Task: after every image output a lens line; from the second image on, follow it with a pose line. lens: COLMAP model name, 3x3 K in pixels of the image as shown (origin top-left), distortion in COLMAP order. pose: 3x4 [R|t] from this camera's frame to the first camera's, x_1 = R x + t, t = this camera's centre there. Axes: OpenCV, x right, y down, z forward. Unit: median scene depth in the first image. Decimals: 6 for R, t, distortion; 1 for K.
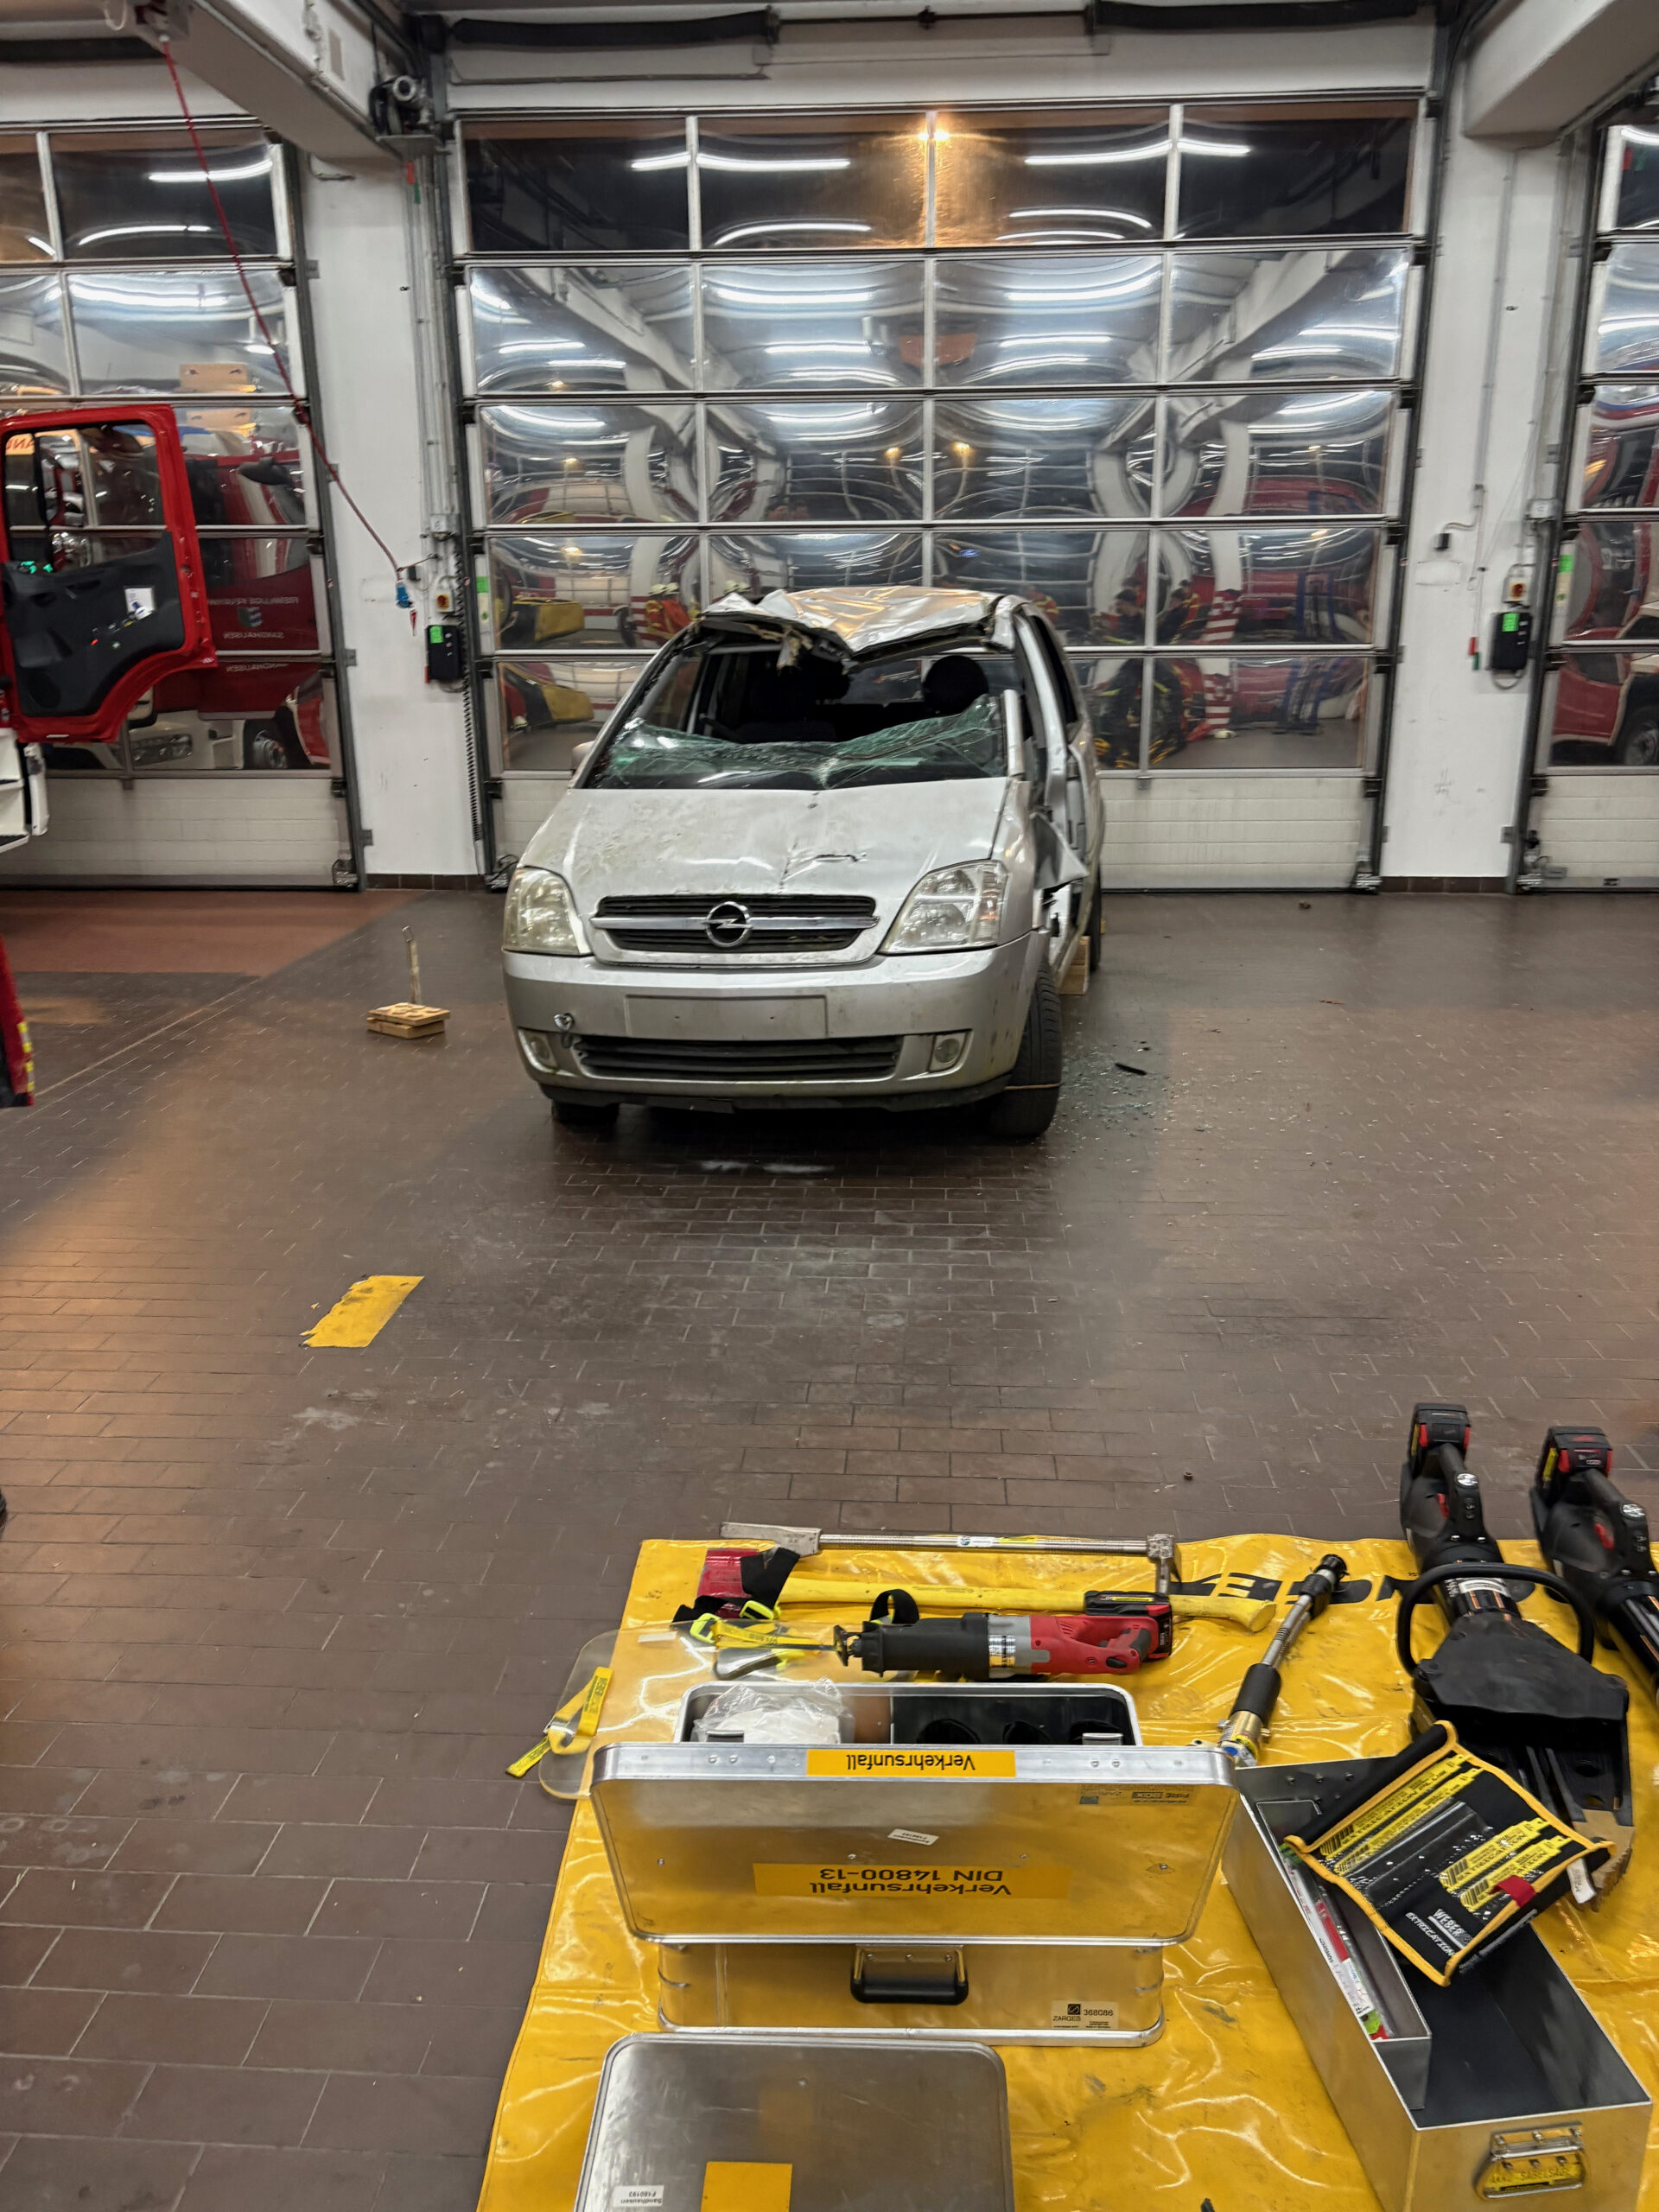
lens RADIAL K [[1676.1, 0, 831.1], [0, 1676.1, 1097.1], [0, 0, 1]] dist [0.073103, -0.082190]
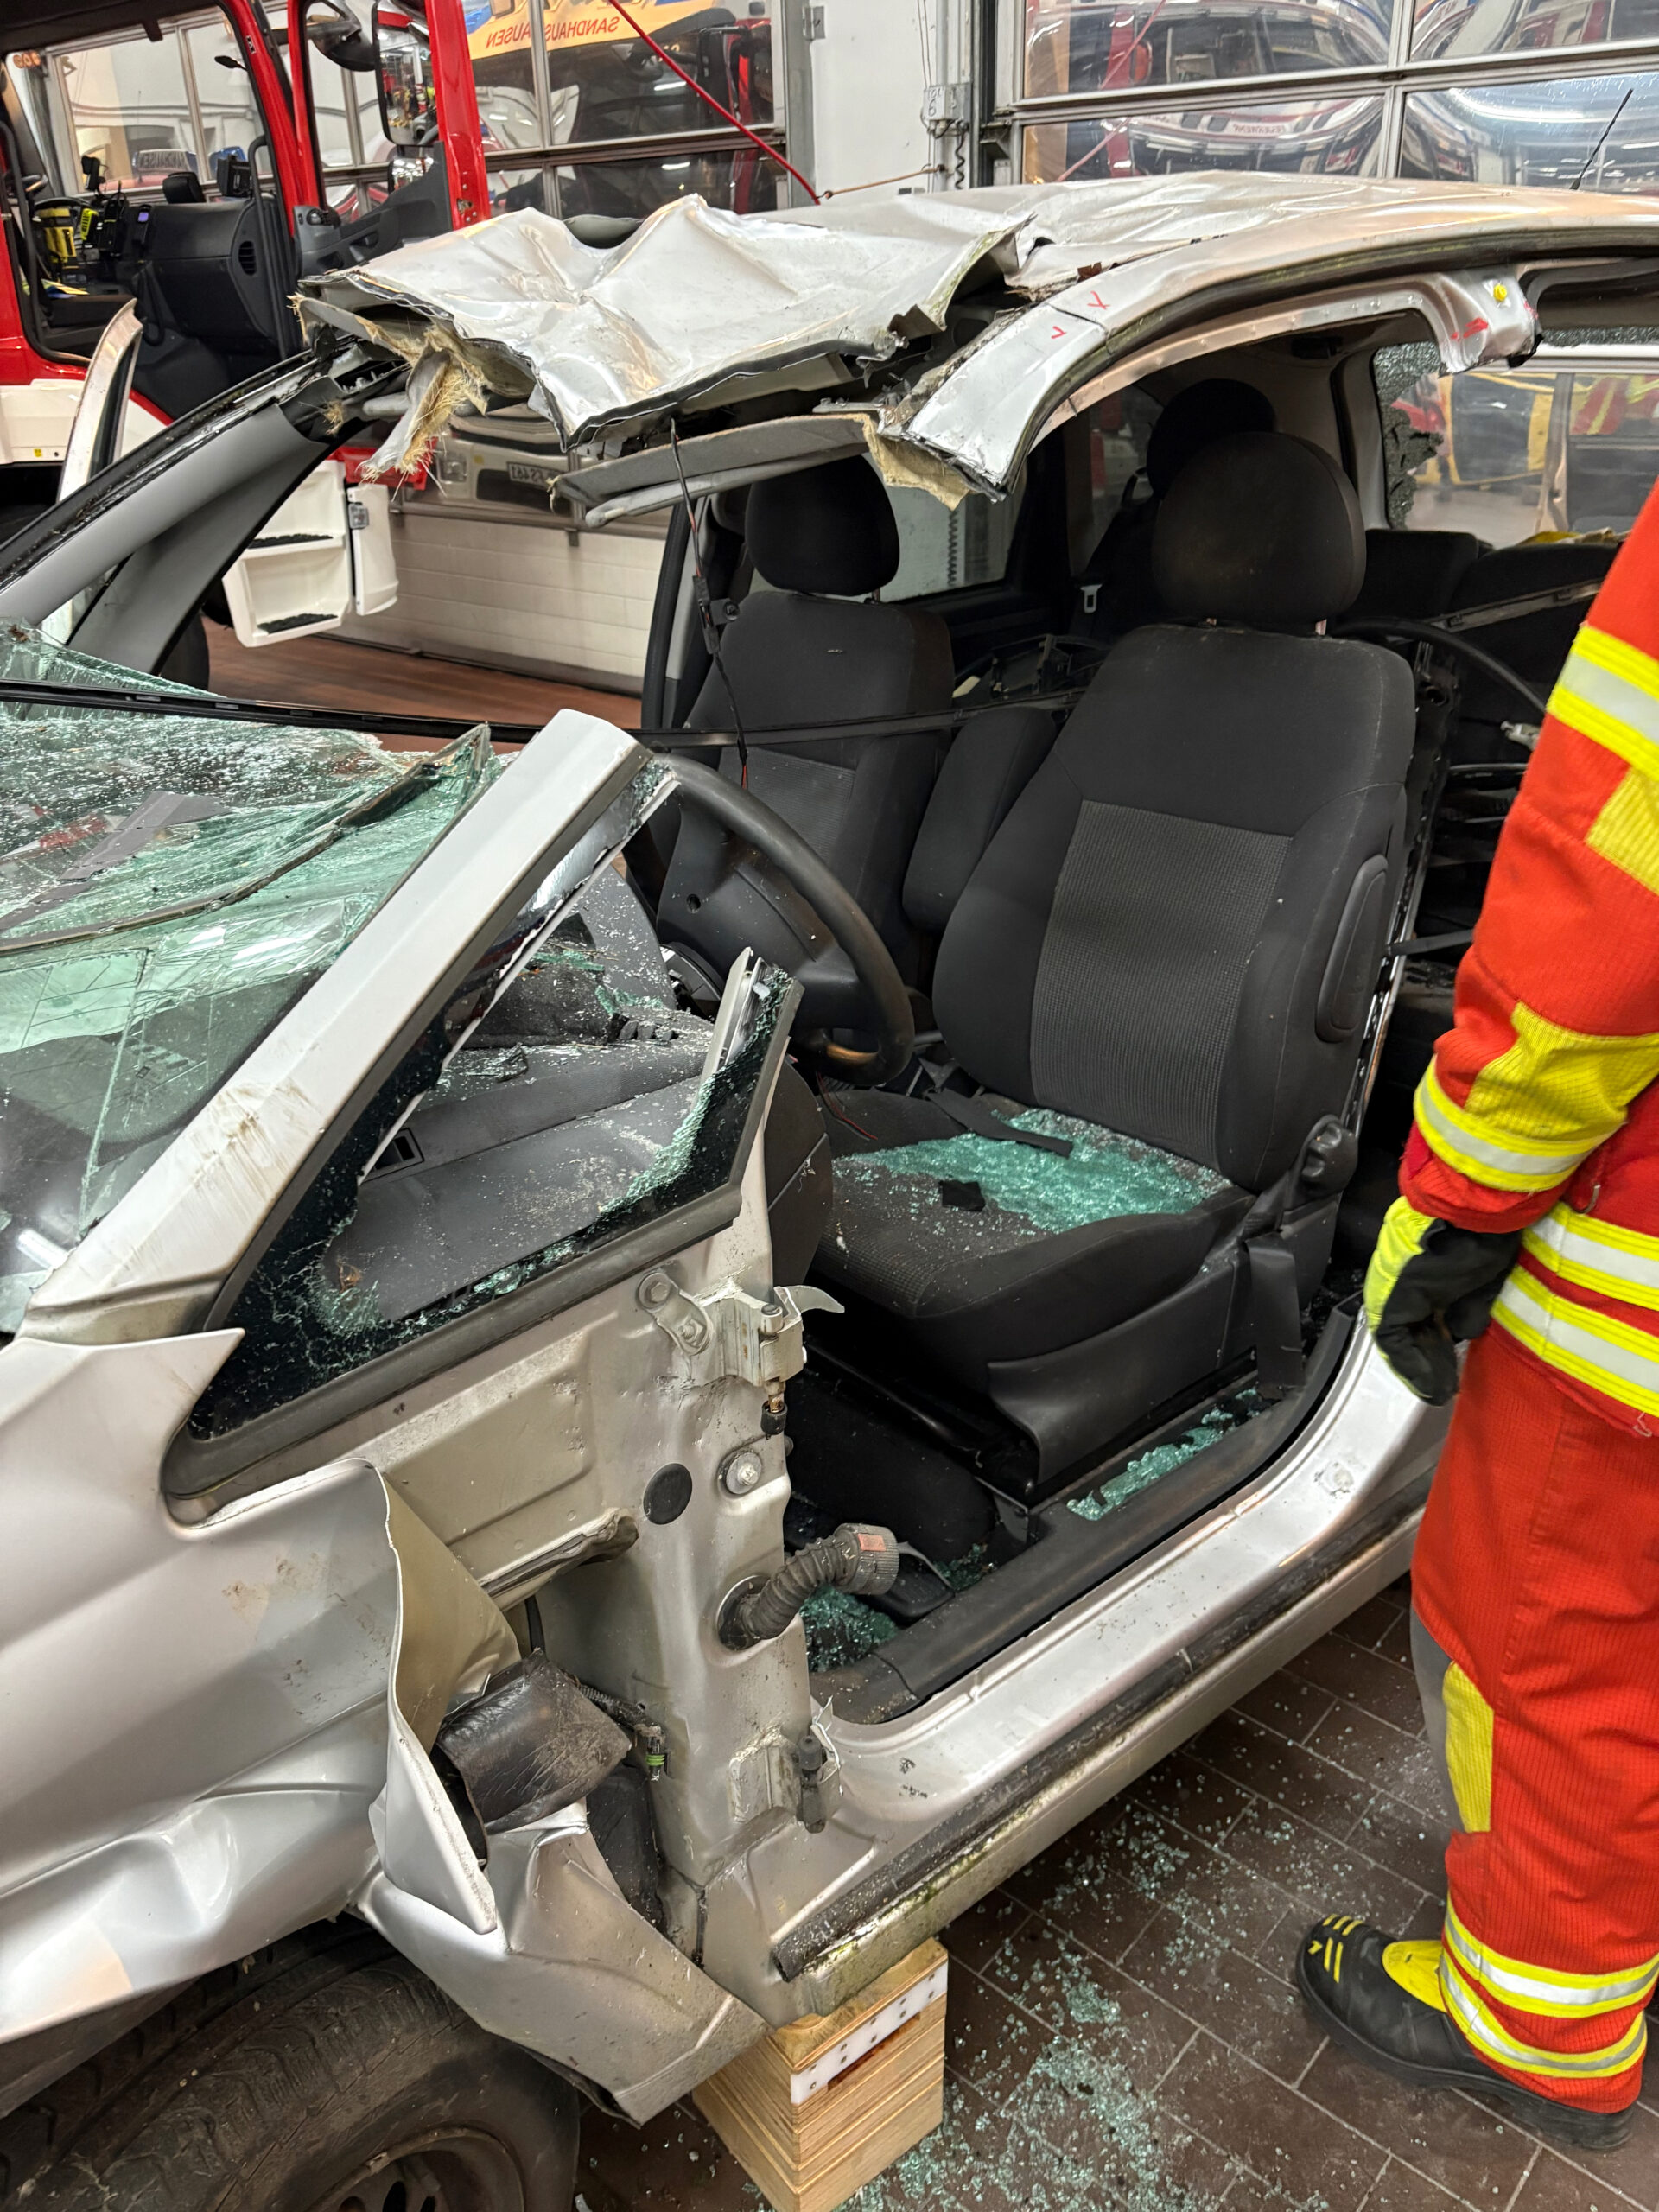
lens RADIAL K [[1676.1, 0, 831.1], [0, 1676.1, 1097.1], [0, 0, 1]] dist [0.073103, -0.082190]
pose [[0.792116, 0.257491, -0.553399, 0.146132], [-0.157788, 0.962227, 0.221862, -0.148592], [0.589623, -0.088420, 0.802824, 0.522354]]
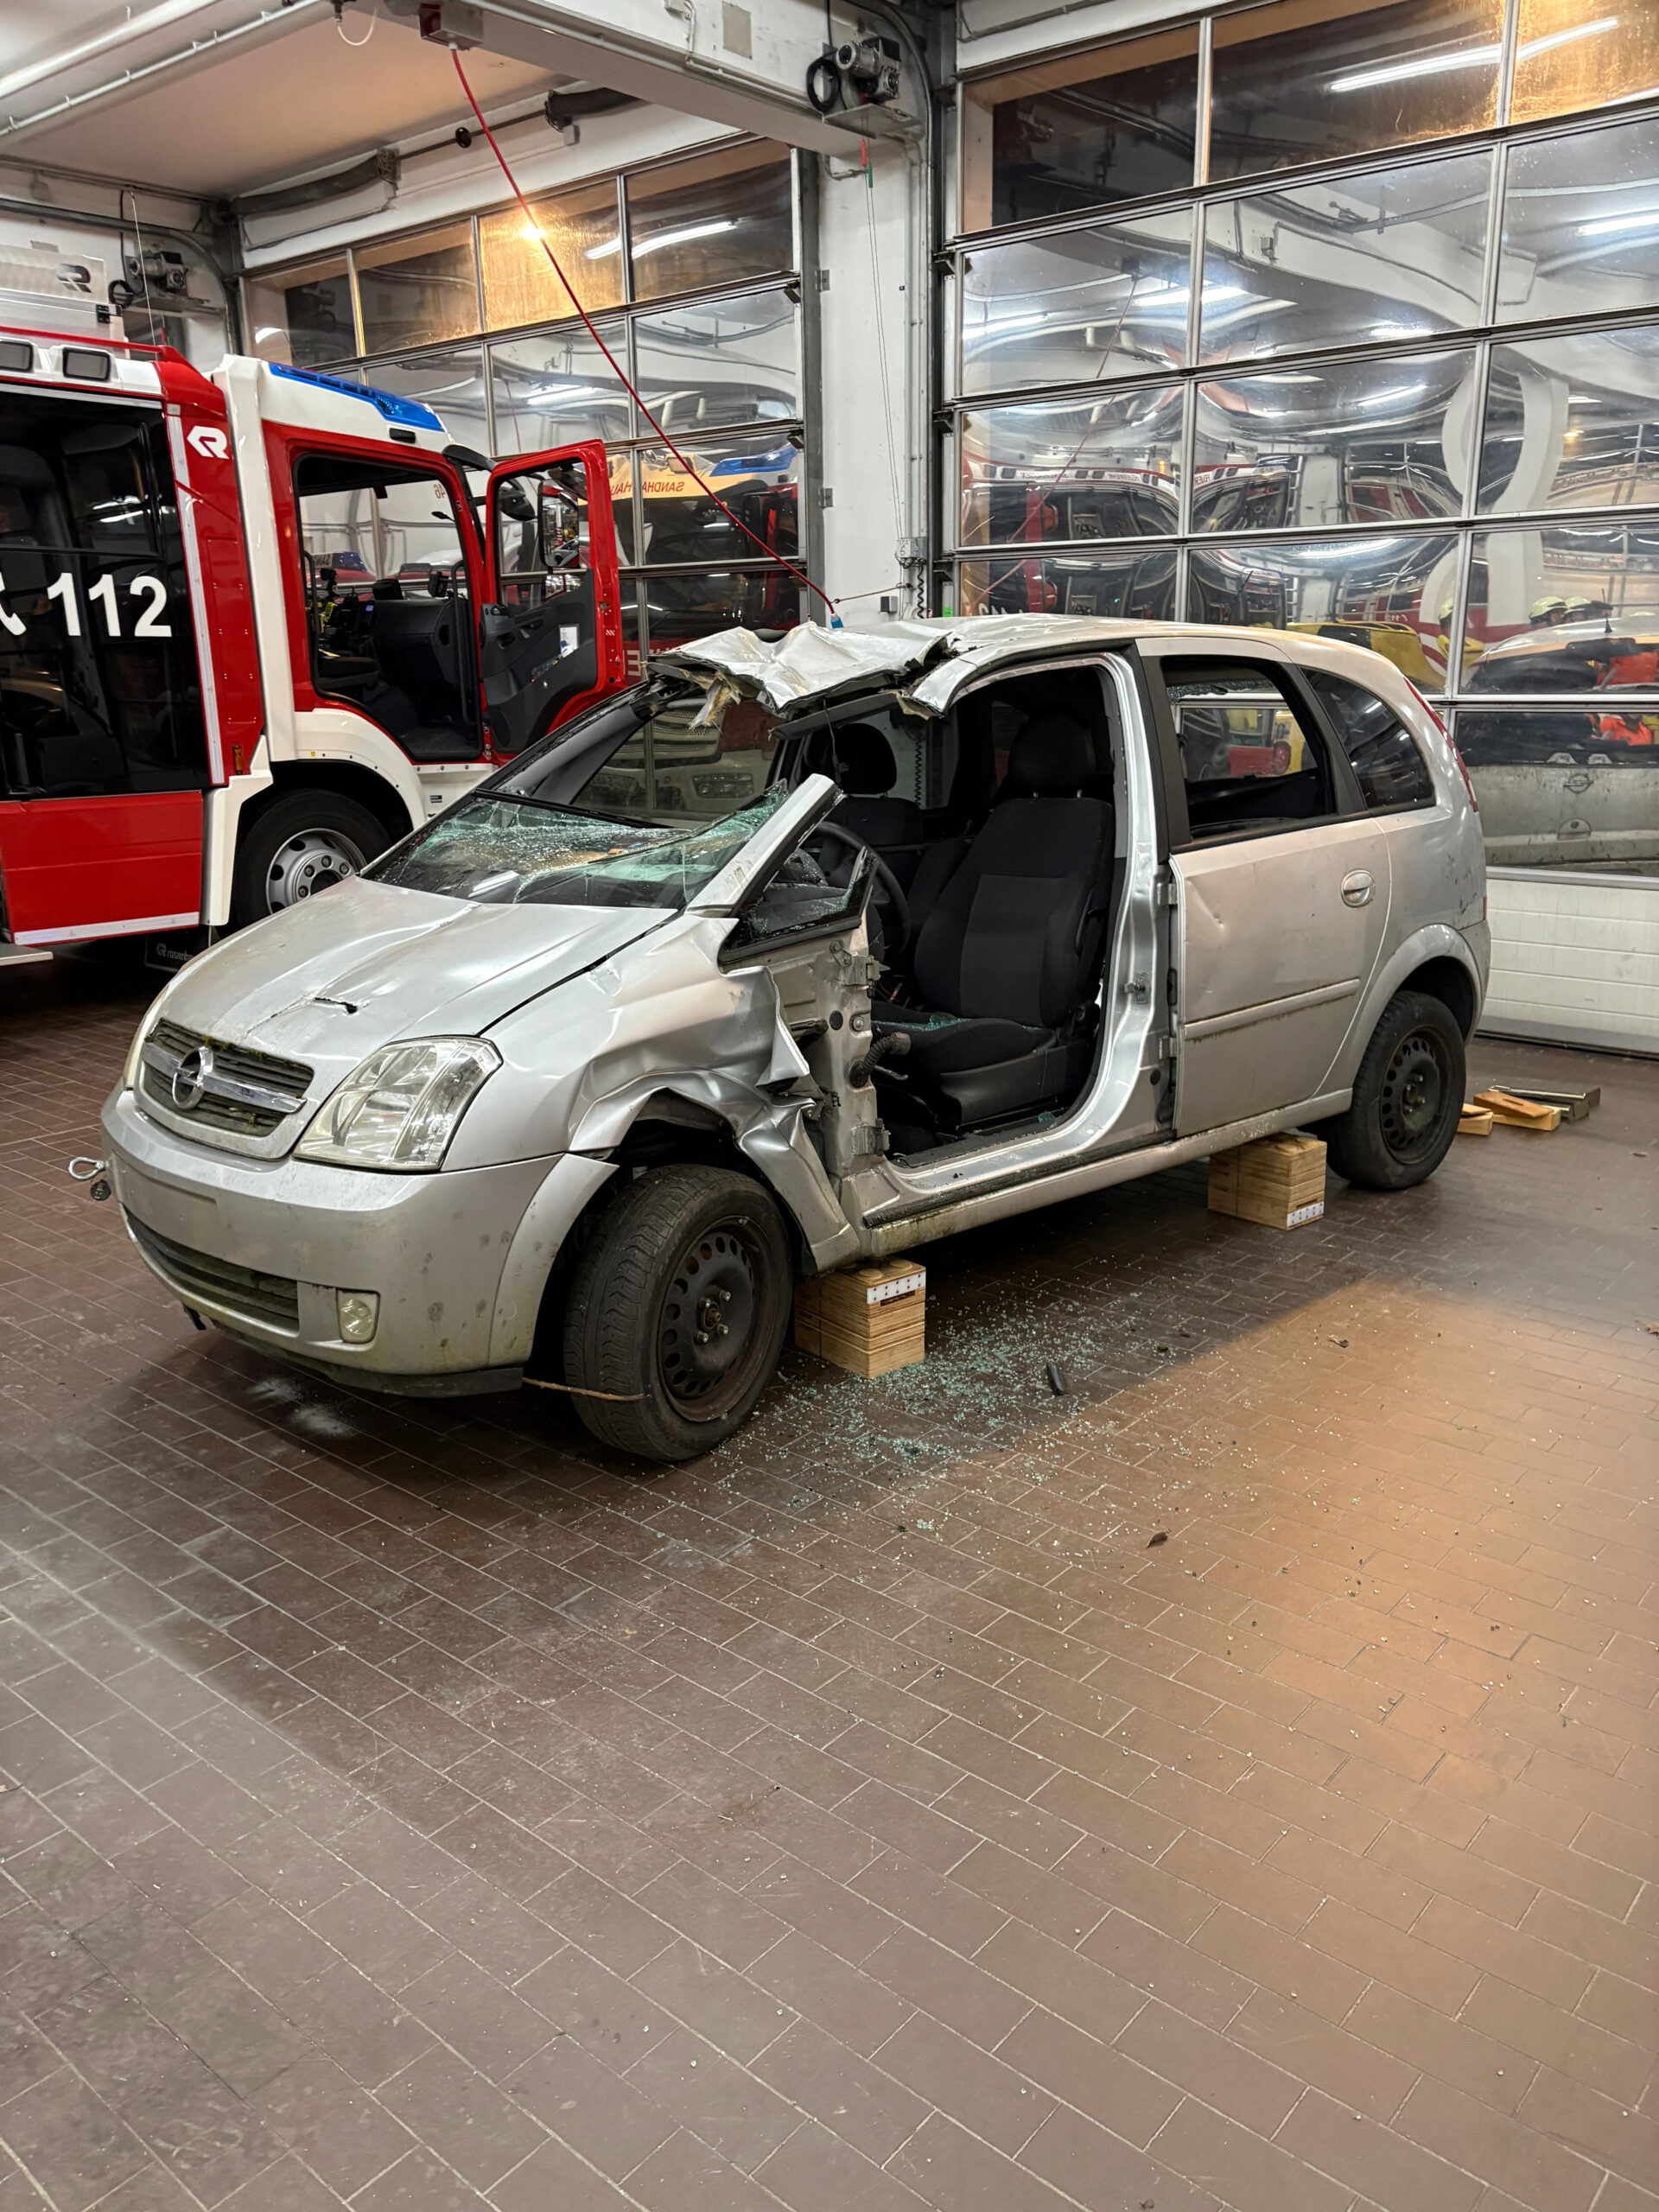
lens RADIAL K [[1669.7, 0, 819.9], [0, 1669.7, 1108.6], [0, 0, 1]] dist [0.013868, 0.001444]
pose [[0.799573, 0.159039, -0.579128, 0.300108], [-0.164030, 0.985467, 0.044159, -0.086178], [0.577734, 0.059686, 0.814040, 0.295725]]
